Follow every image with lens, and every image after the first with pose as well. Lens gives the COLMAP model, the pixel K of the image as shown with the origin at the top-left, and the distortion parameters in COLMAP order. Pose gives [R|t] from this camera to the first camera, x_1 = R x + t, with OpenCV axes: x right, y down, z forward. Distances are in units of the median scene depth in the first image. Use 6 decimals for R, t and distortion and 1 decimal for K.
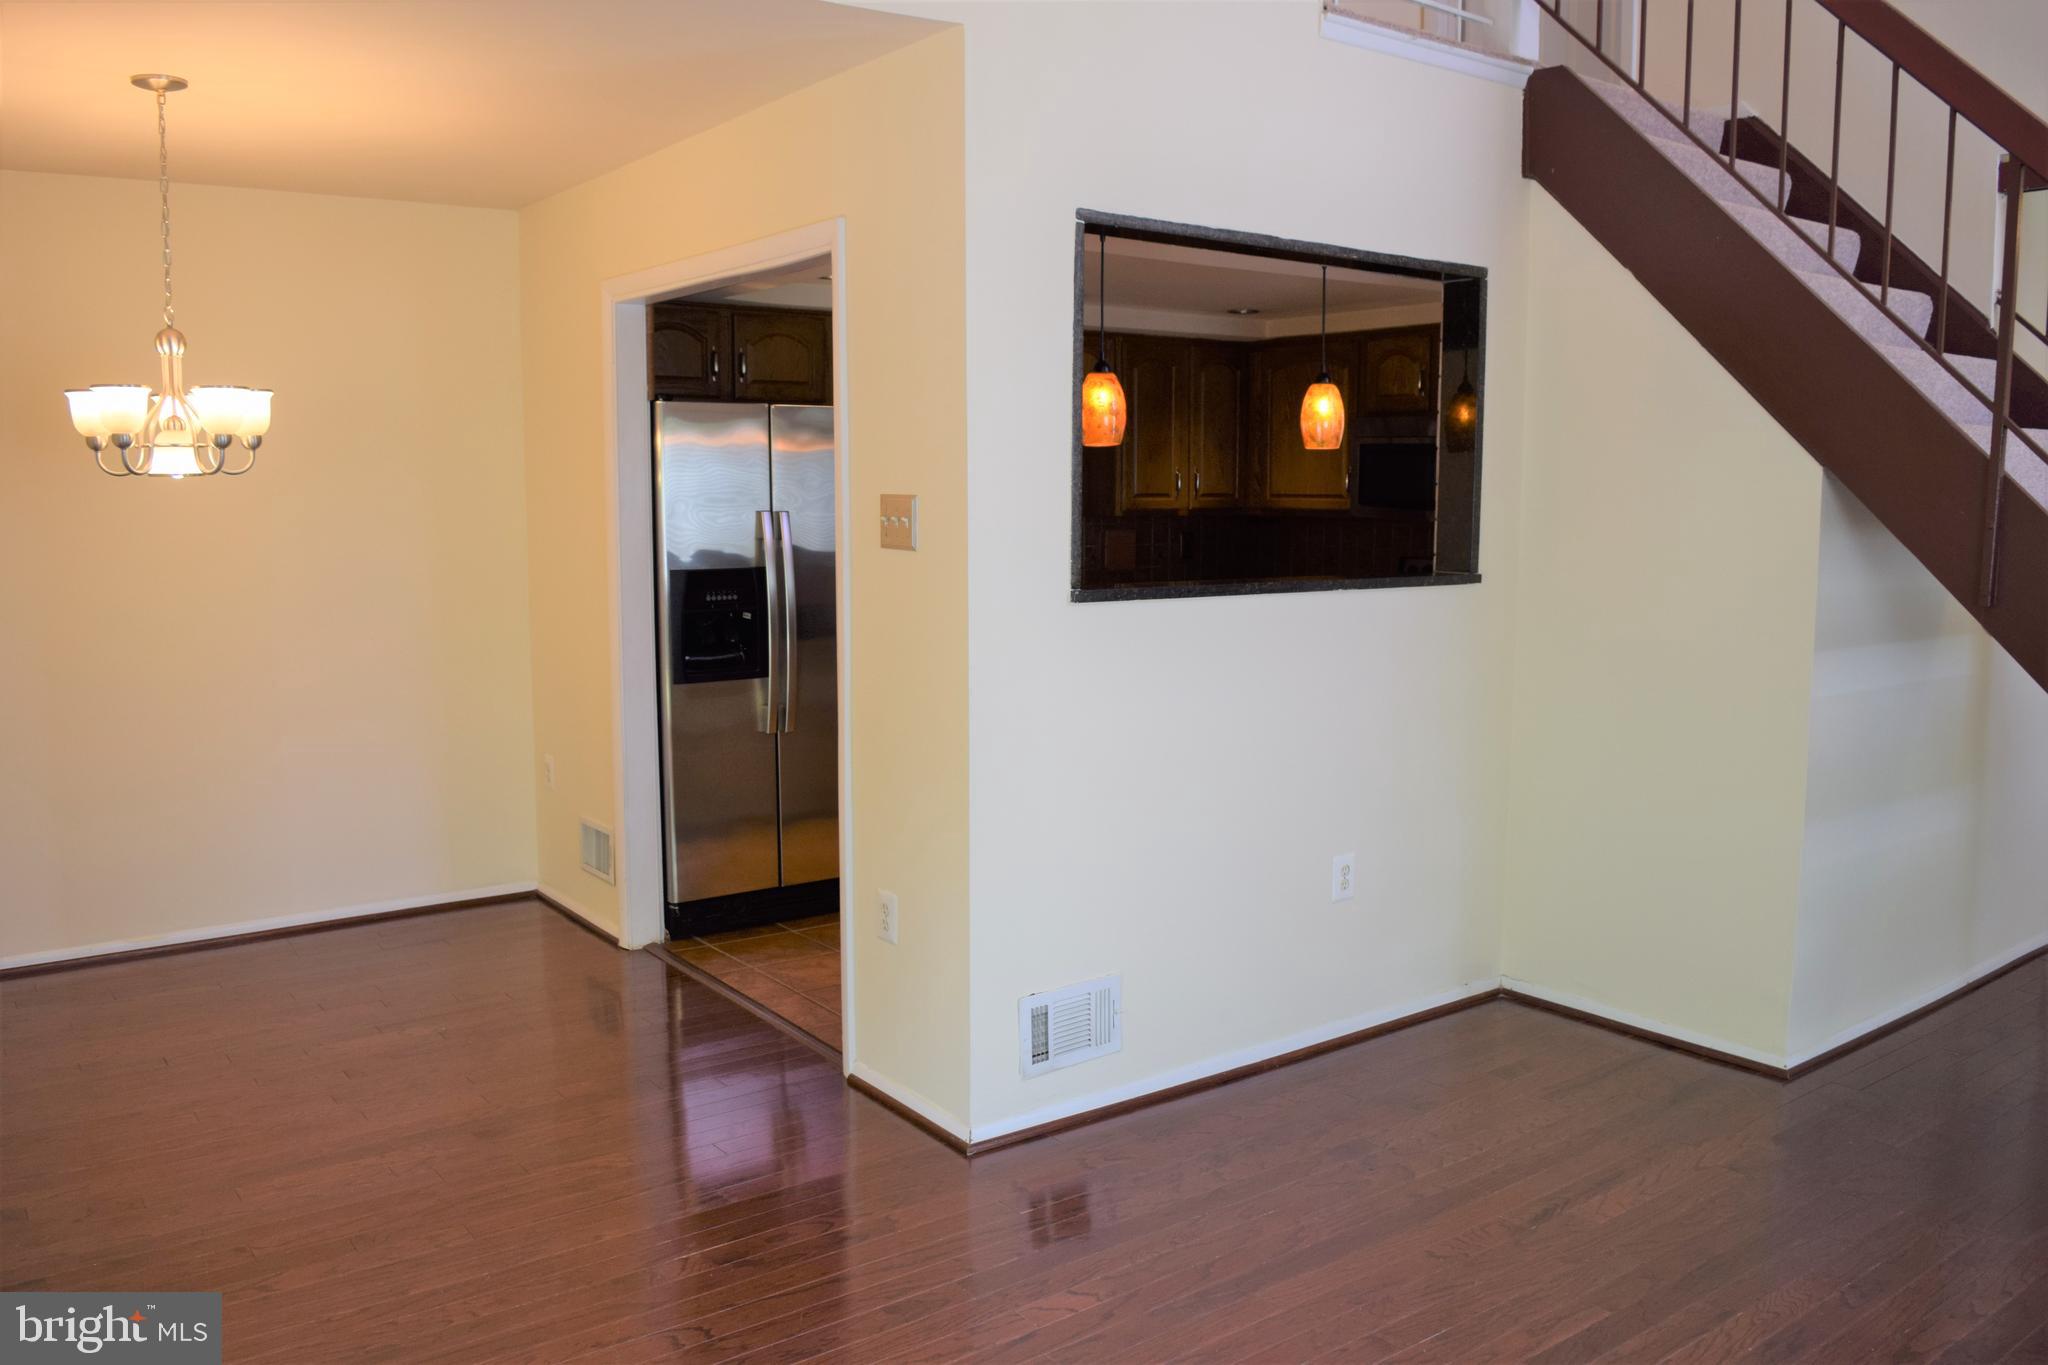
lens RADIAL K [[1614.2, 0, 1037.2], [0, 1614.2, 691.8], [0, 0, 1]] dist [-0.094349, 0.025093]
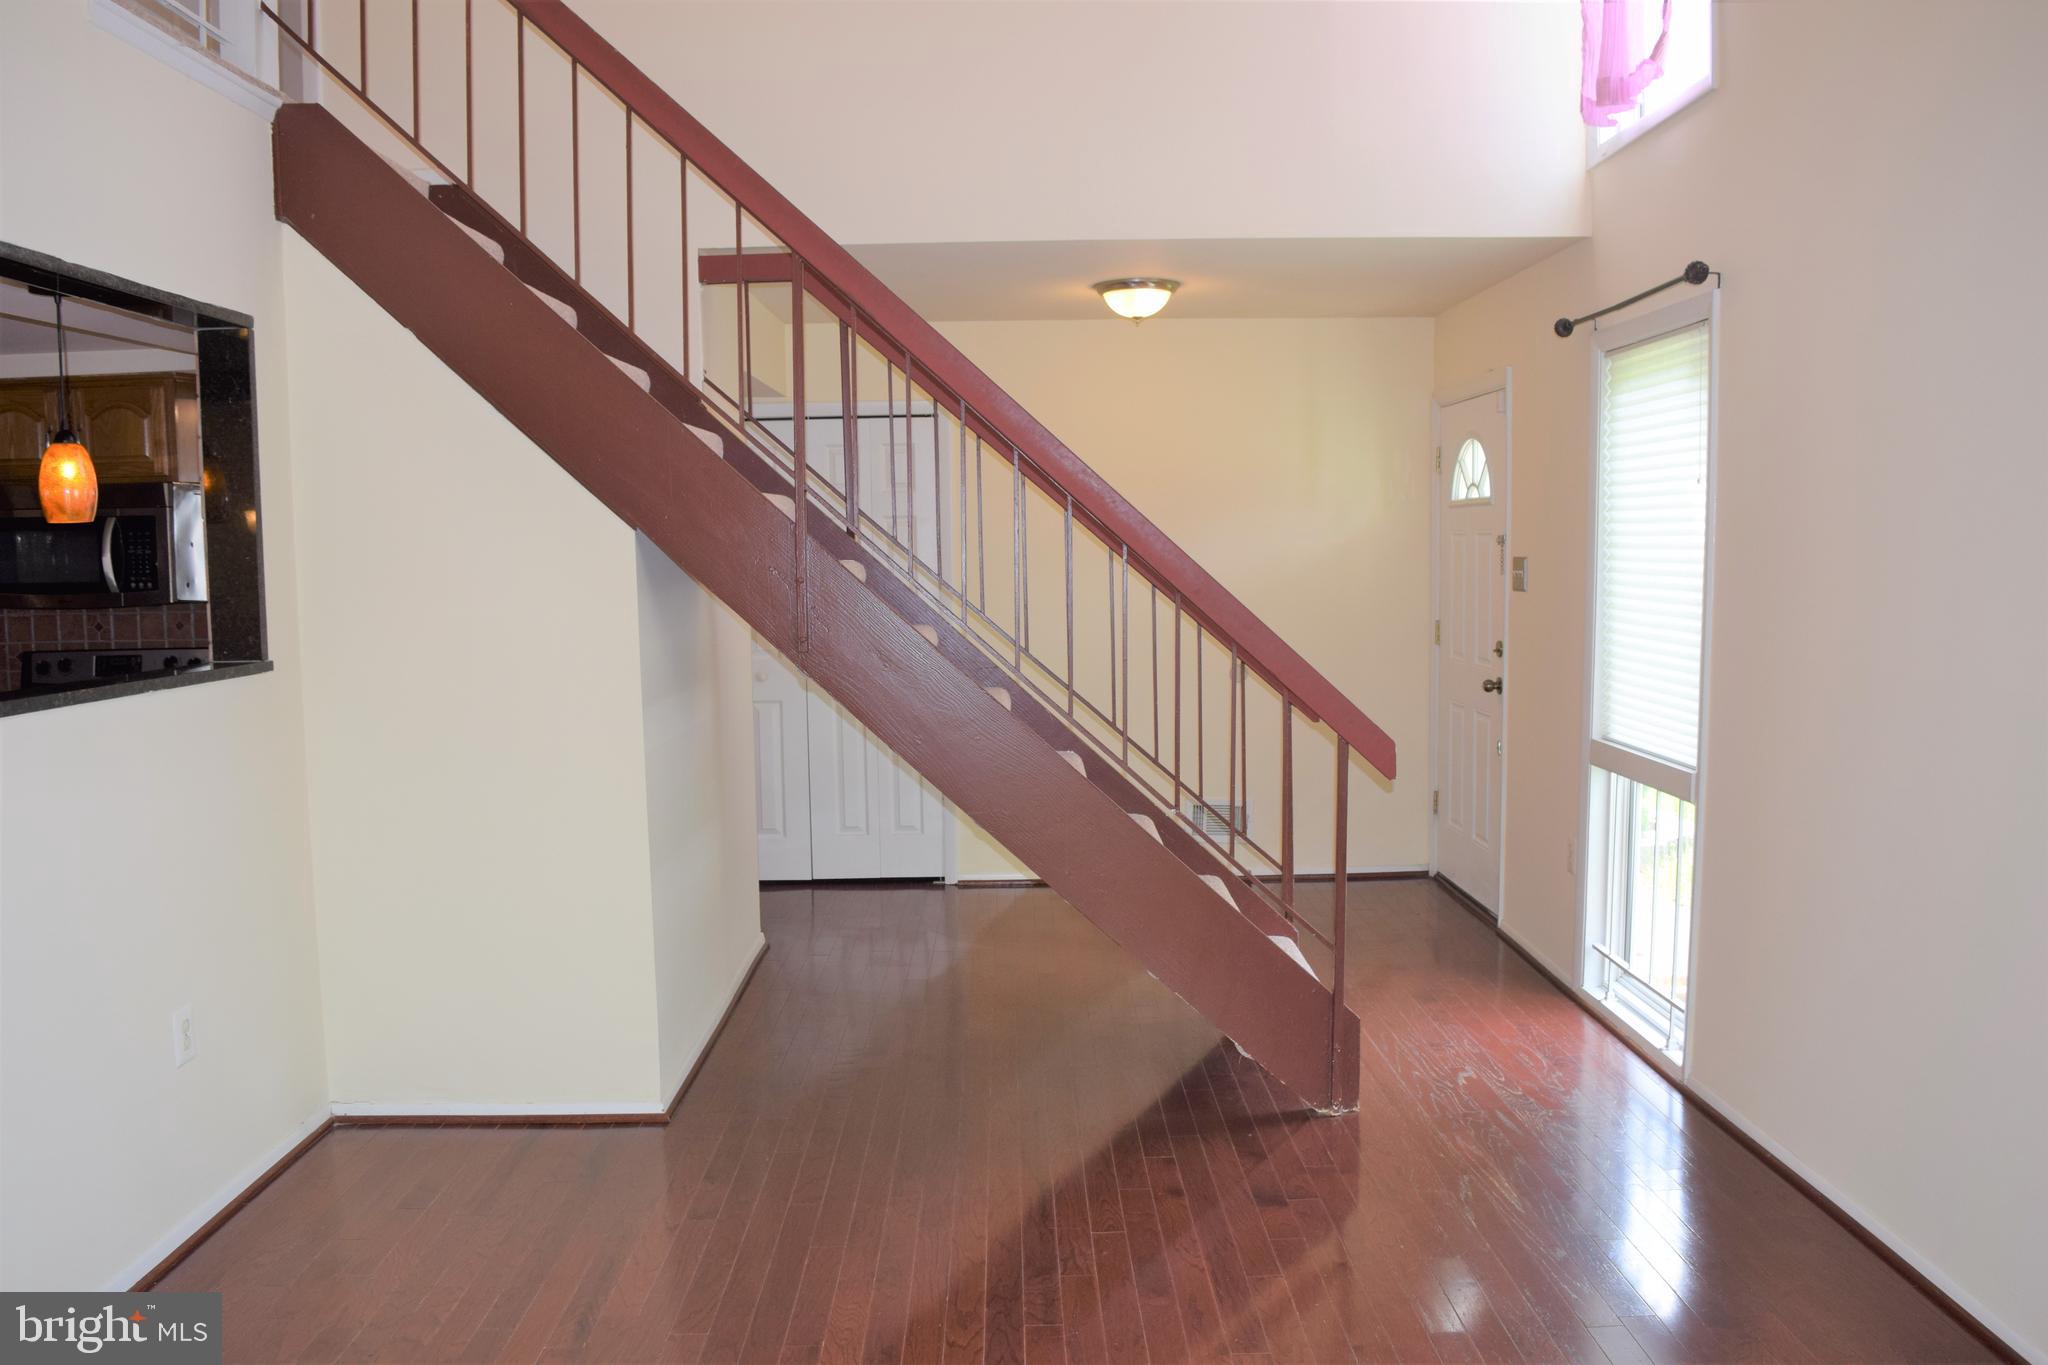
lens RADIAL K [[1614.2, 0, 1038.5], [0, 1614.2, 688.6], [0, 0, 1]] dist [-0.094349, 0.025093]
pose [[0.589638, -0.084048, 0.803283, -0.185655], [0.119995, 0.992649, 0.015781, -0.021992], [-0.798704, 0.087085, 0.595389, 0.150389]]
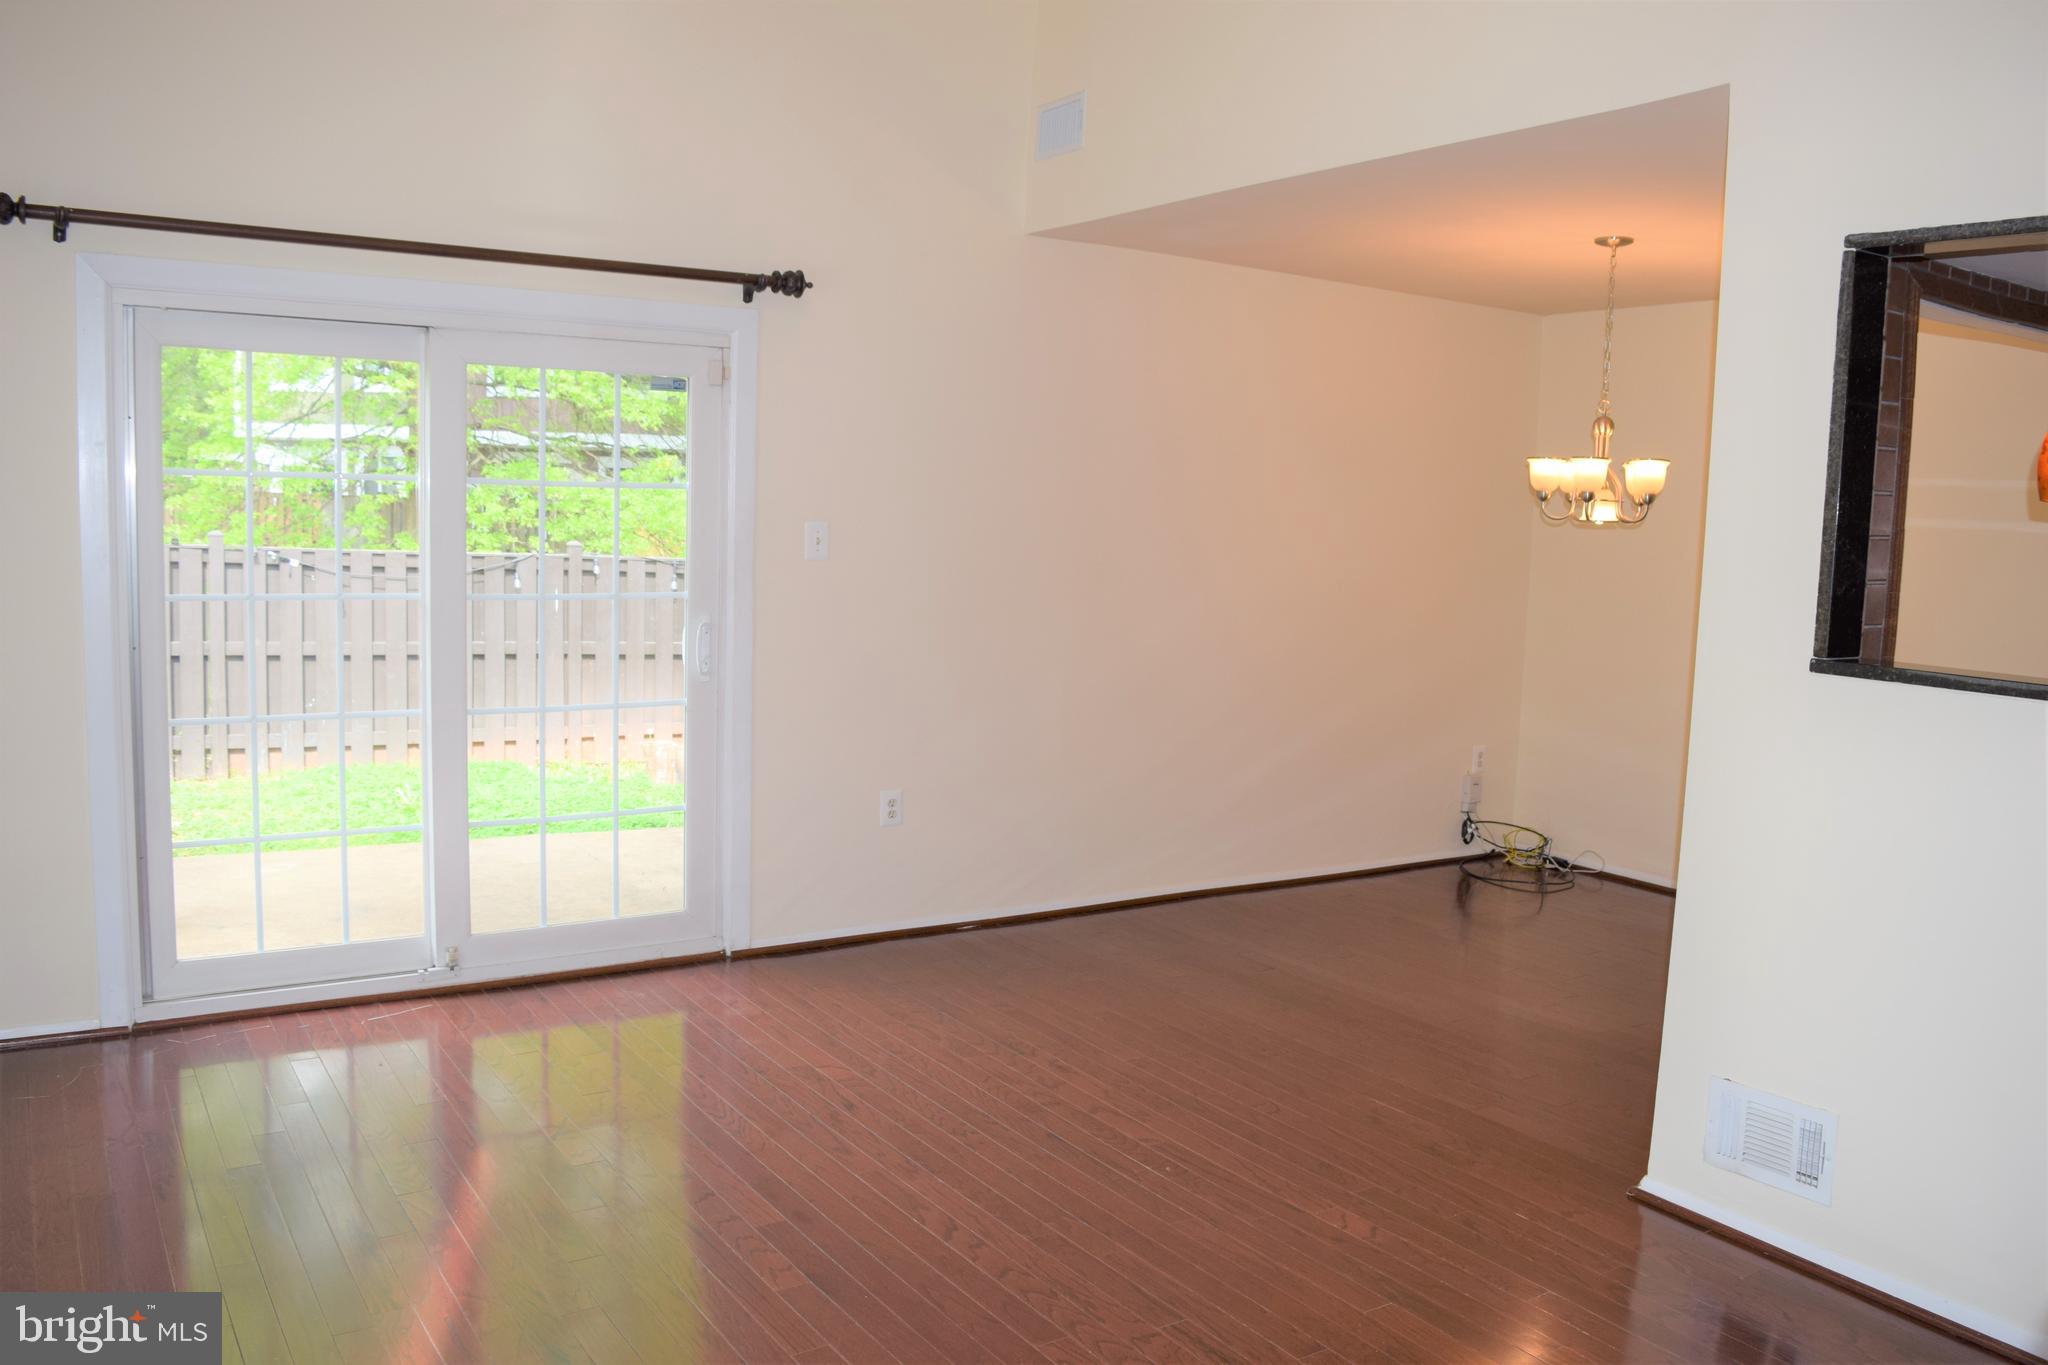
lens RADIAL K [[1614.2, 0, 1021.9], [0, 1614.2, 688.5], [0, 0, 1]] dist [-0.094349, 0.025093]
pose [[-0.062257, 0.107612, -0.992242, 0.790240], [-0.163369, 0.979663, 0.116499, -0.065384], [0.984599, 0.169354, -0.043410, 0.516126]]
